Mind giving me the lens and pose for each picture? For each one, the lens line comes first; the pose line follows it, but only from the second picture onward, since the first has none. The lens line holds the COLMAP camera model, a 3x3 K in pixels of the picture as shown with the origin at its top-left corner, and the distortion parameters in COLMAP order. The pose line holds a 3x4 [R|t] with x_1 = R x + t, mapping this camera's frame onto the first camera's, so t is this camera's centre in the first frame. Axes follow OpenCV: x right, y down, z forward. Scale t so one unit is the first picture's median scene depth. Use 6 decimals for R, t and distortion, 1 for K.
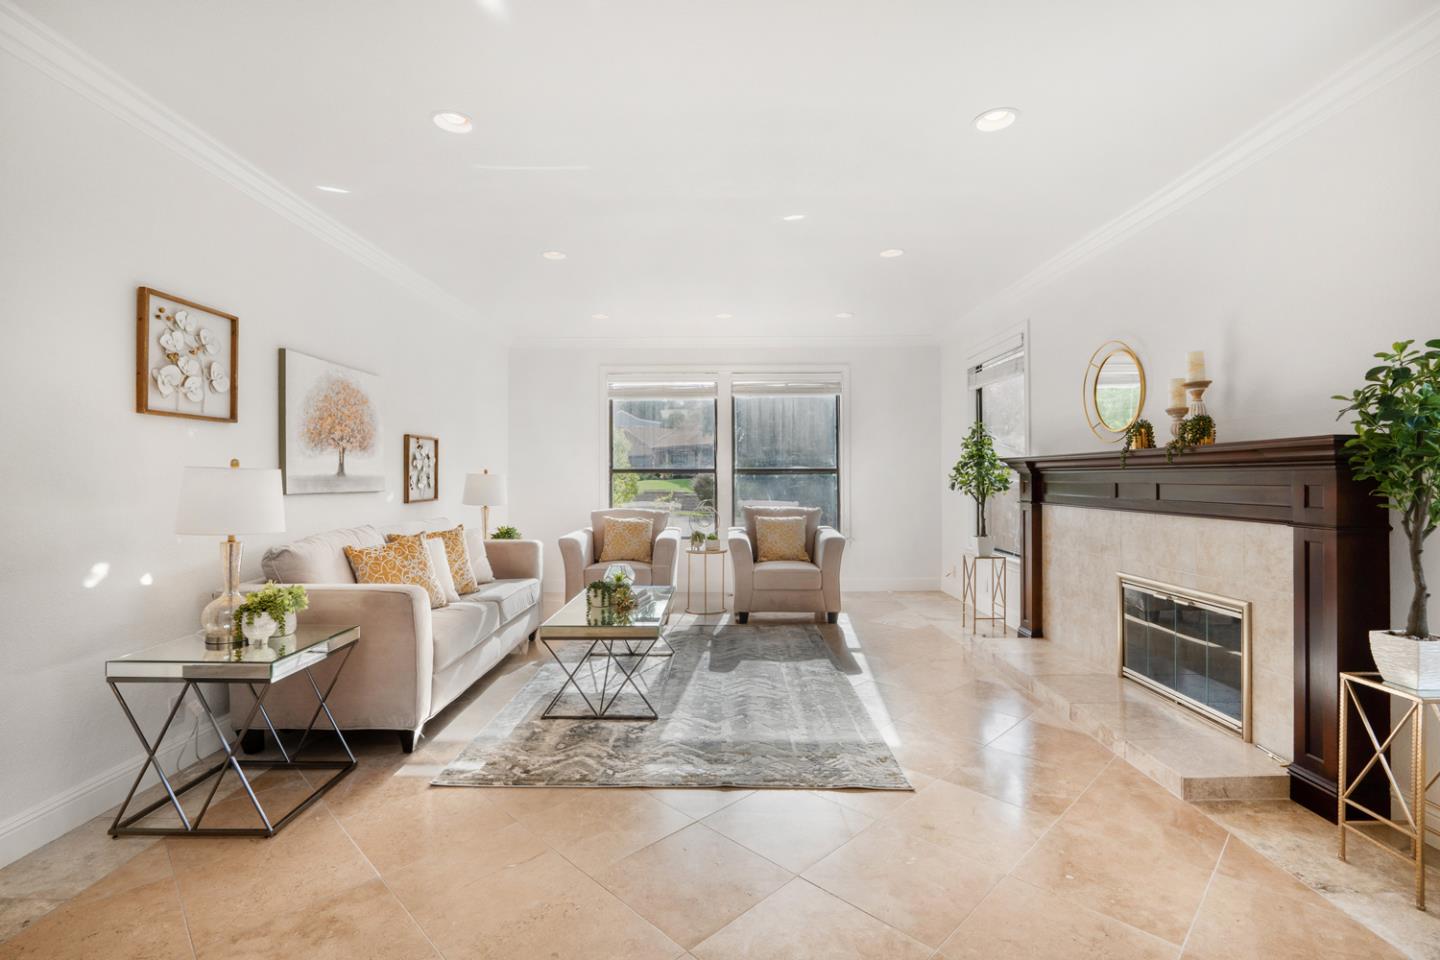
lens RADIAL K [[660.6, 0, 722.7], [0, 660.6, 474.5], [0, 0, 1]] dist [-0.002343, 0.000401]
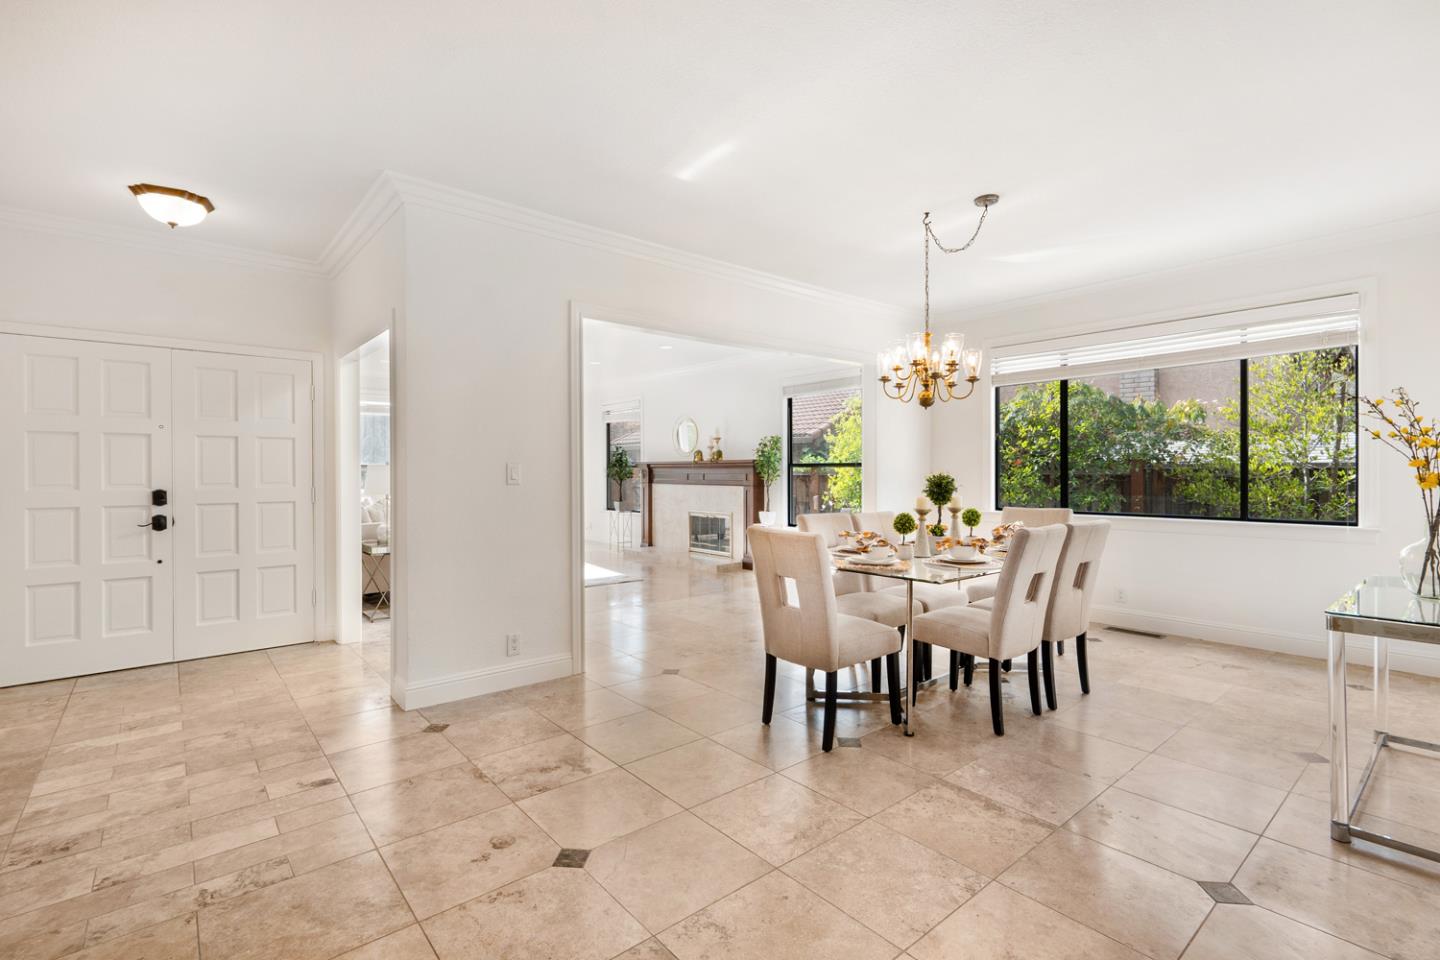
lens RADIAL K [[660.6, 0, 722.7], [0, 660.6, 474.5], [0, 0, 1]] dist [-0.002343, 0.000401]
pose [[0.759817, -0.002479, 0.650133, -1.033834], [-0.001721, 0.999982, 0.005824, 0.001237], [-0.650135, -0.005544, 0.759798, -1.095571]]
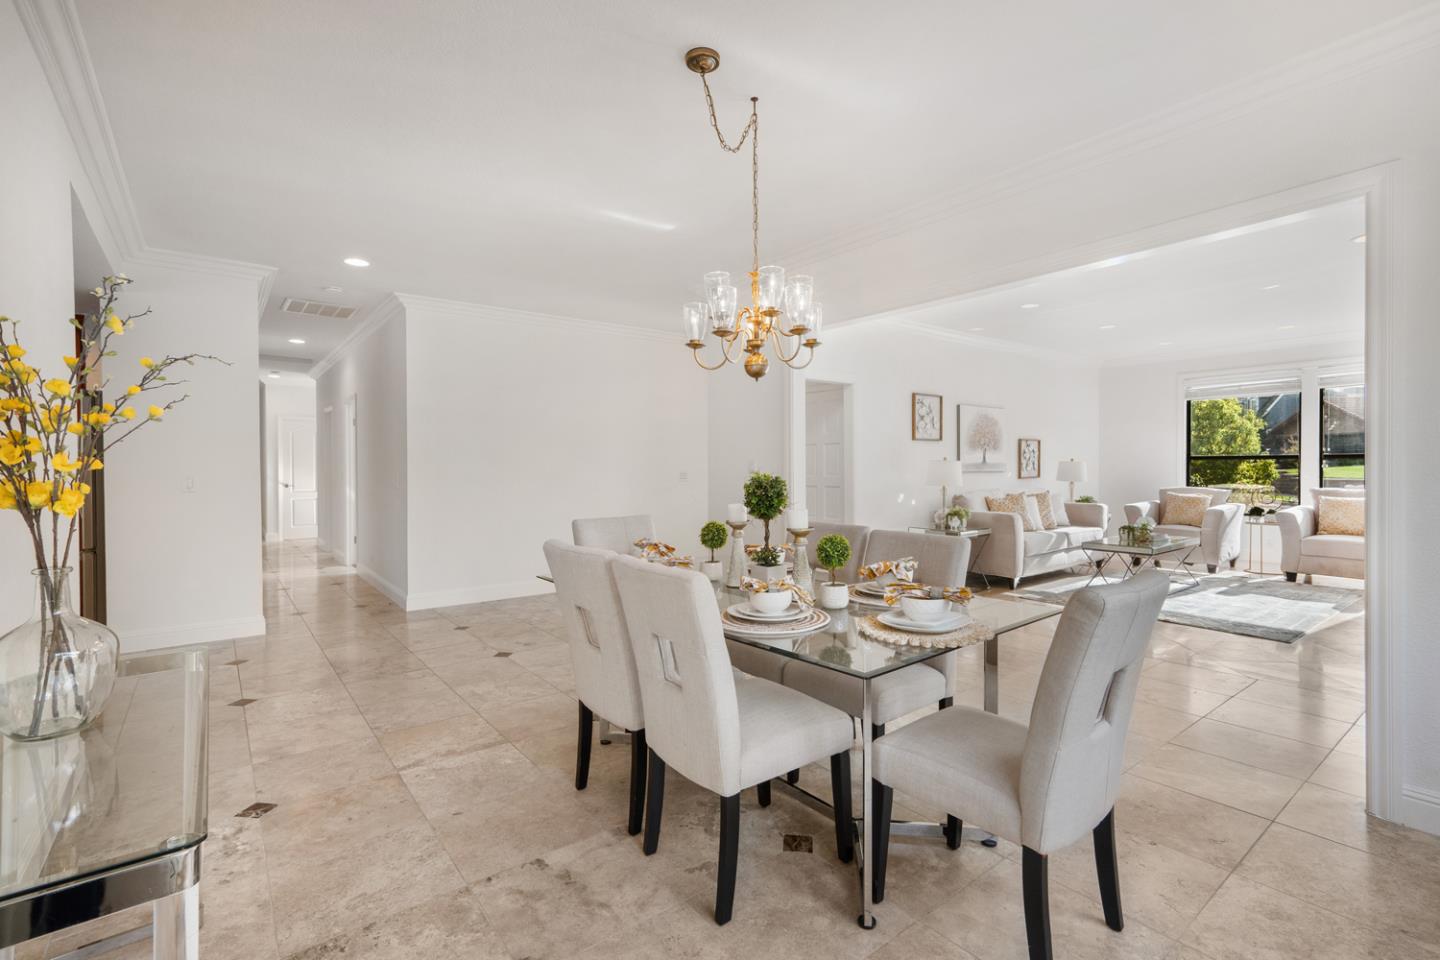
lens RADIAL K [[660.6, 0, 722.7], [0, 660.6, 474.5], [0, 0, 1]] dist [-0.002343, 0.000401]
pose [[0.616574, 0.009163, -0.787244, 0.583087], [0.008229, 0.999803, 0.018082, -0.007558], [0.787254, -0.017627, 0.616377, -0.982512]]
